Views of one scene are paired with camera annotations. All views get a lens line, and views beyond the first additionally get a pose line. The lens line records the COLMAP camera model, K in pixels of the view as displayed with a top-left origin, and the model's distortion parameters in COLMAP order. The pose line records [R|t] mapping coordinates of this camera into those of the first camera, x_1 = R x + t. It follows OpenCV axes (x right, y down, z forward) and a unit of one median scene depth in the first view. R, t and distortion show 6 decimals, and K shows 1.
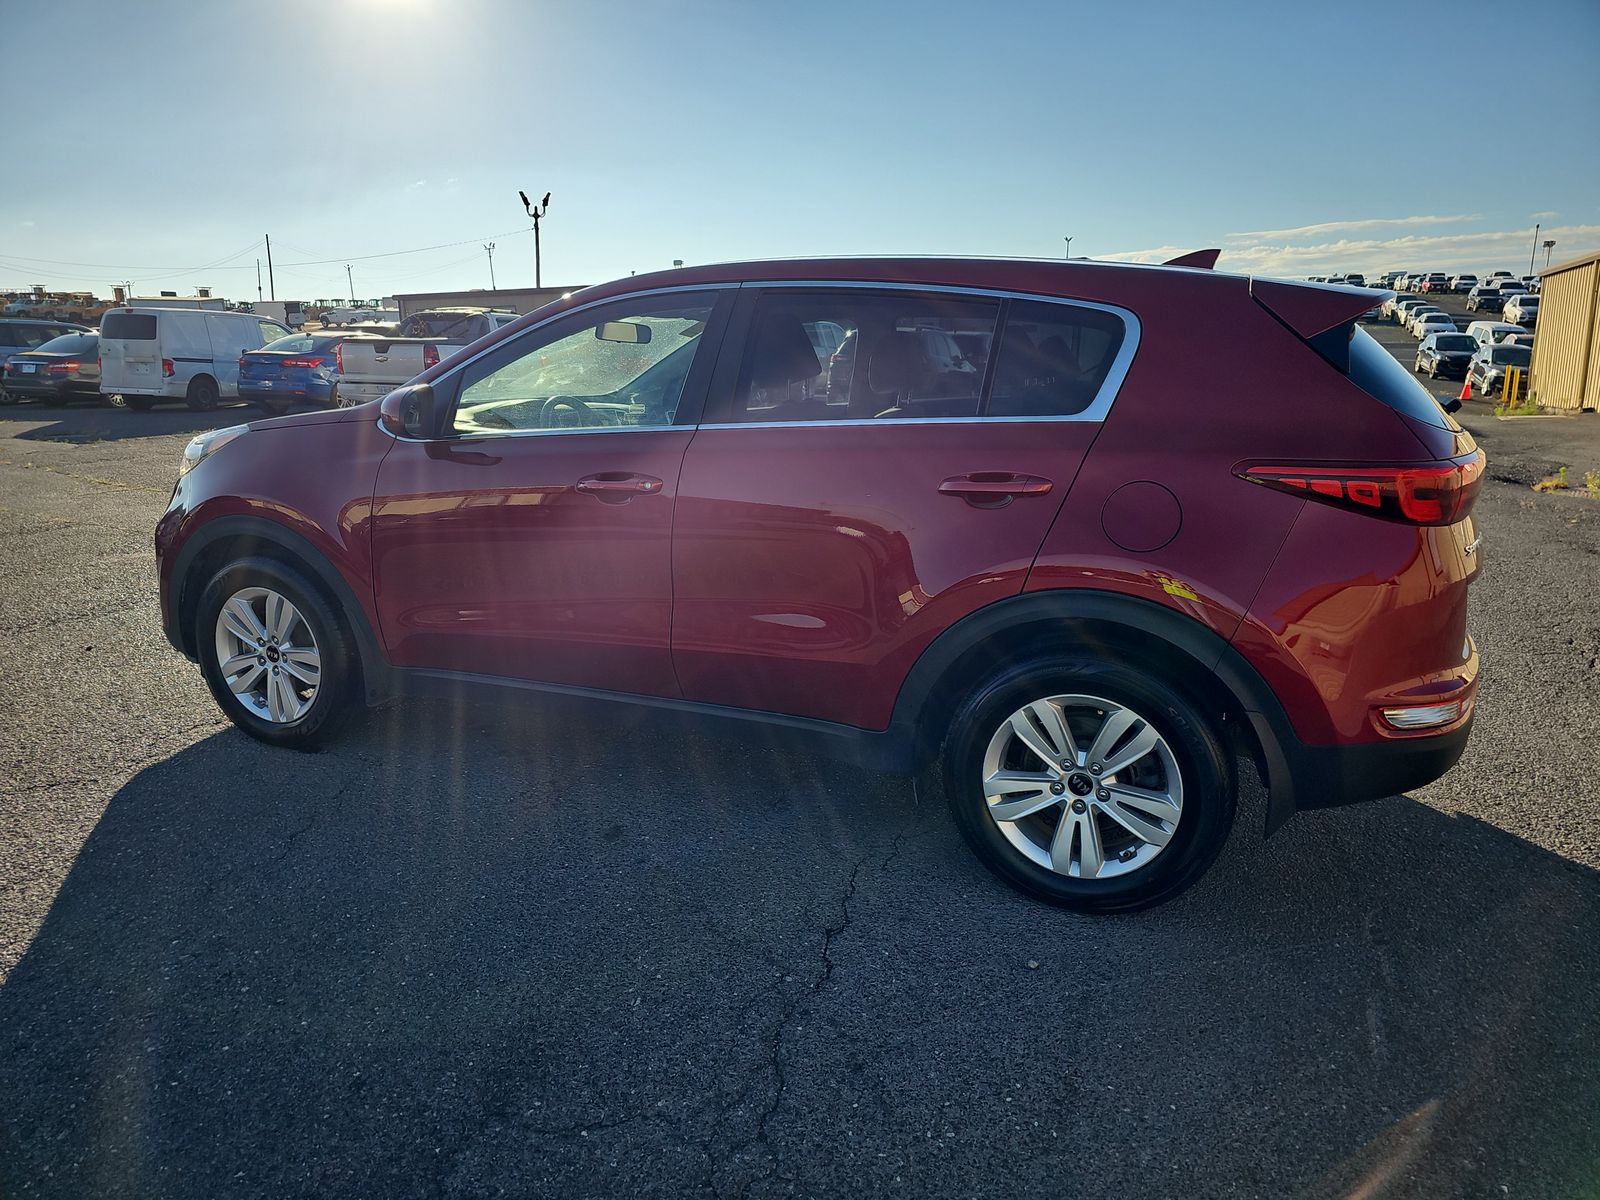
lens RADIAL K [[1099.9, 0, 779.8], [0, 1099.9, 604.2], [0, 0, 1]] dist [0.073636, -0.067900]
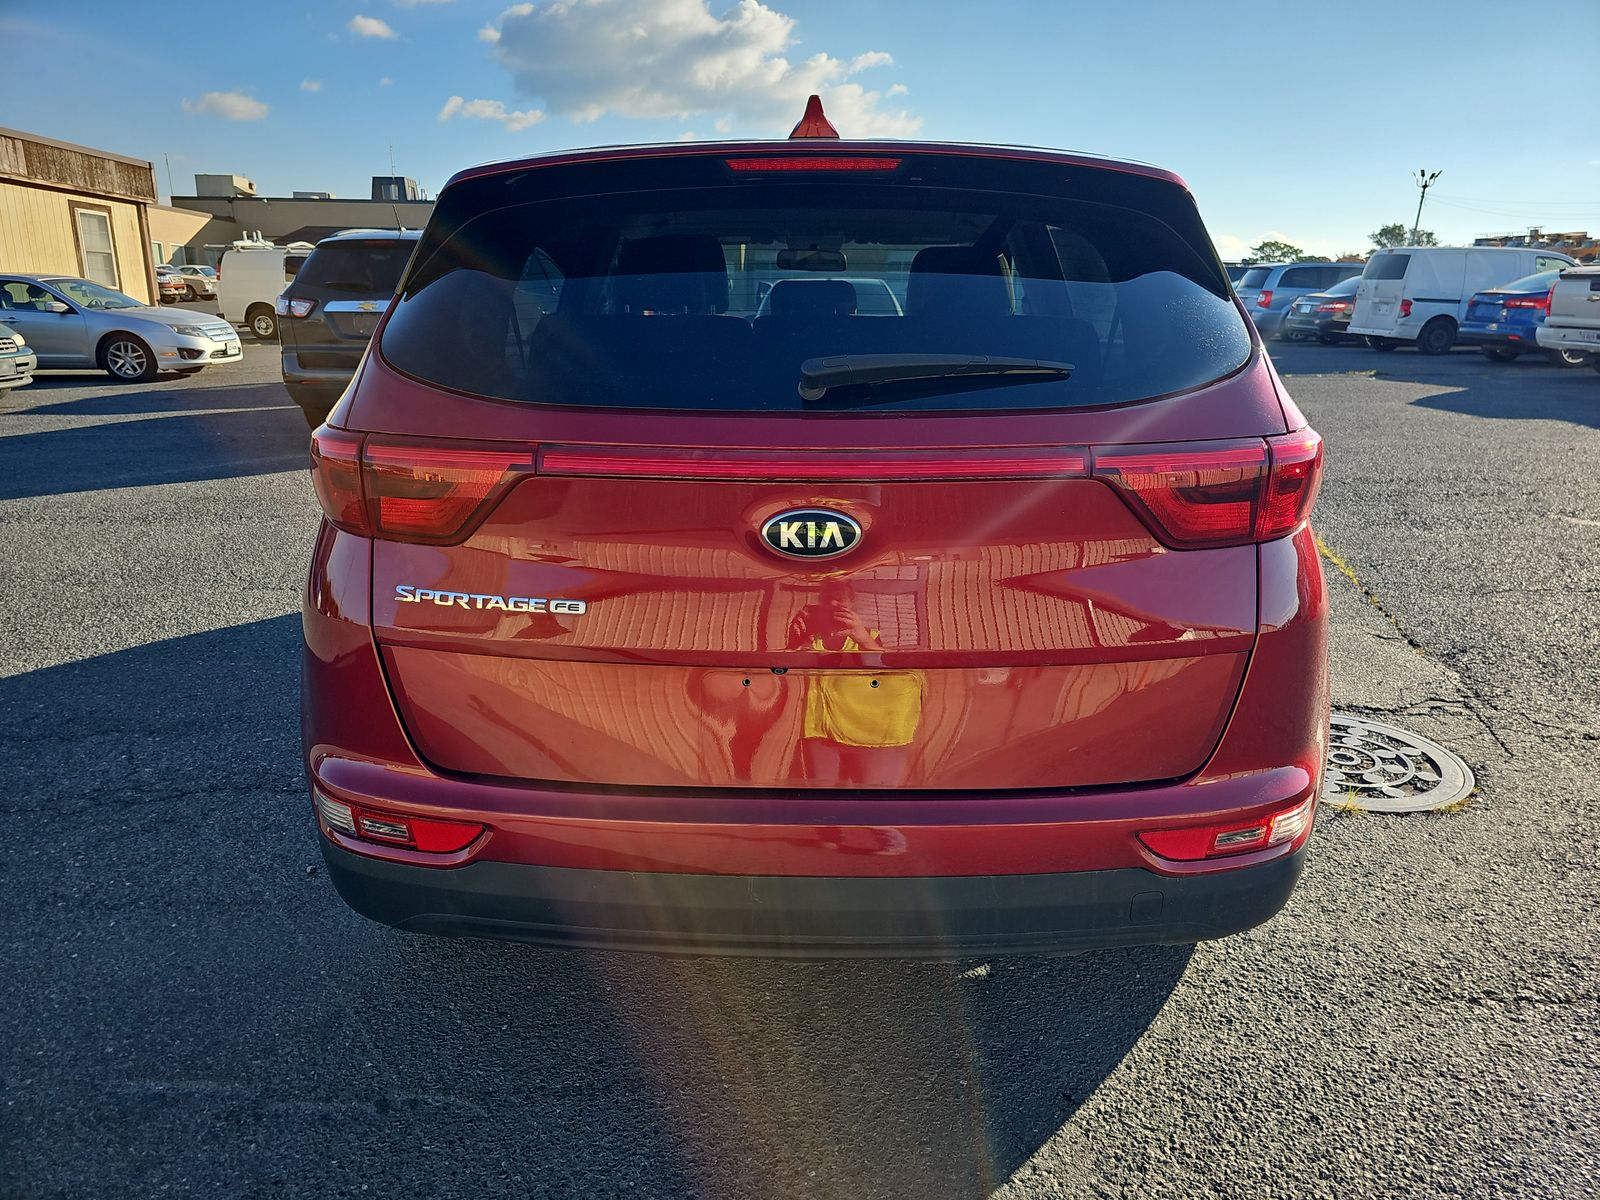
lens RADIAL K [[1099.9, 0, 779.8], [0, 1099.9, 604.2], [0, 0, 1]] dist [0.073636, -0.067900]
pose [[0.339535, 0.253760, -0.905716, 0.210873], [-0.212737, 0.958686, 0.188850, -0.033077], [0.916220, 0.128559, 0.379492, 0.165420]]
